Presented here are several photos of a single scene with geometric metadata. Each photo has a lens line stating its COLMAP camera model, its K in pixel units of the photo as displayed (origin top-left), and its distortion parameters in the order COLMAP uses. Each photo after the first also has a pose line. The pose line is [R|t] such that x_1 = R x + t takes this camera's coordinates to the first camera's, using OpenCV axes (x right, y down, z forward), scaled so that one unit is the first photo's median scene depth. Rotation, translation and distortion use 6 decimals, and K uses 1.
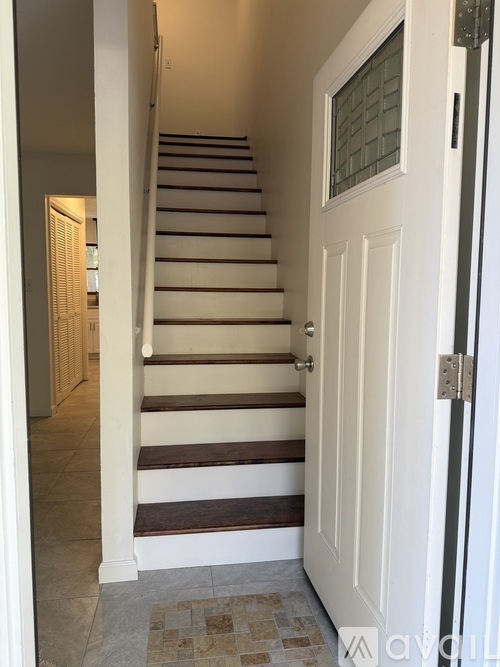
lens RADIAL K [[469.3, 0, 250.5], [0, 469.3, 331.4], [0, 0, 1]] dist [-0.011620, -0.002181]
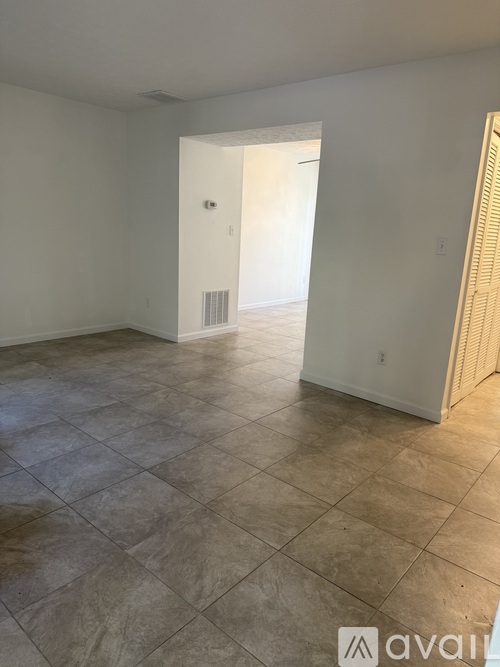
lens RADIAL K [[469.3, 0, 251.2], [0, 469.3, 335.4], [0, 0, 1]] dist [-0.011620, -0.002181]
pose [[0.652415, 0.201899, -0.730473, -0.099955], [-0.110532, 0.978904, 0.171843, -0.052311], [0.749758, -0.031372, 0.660968, 0.276668]]
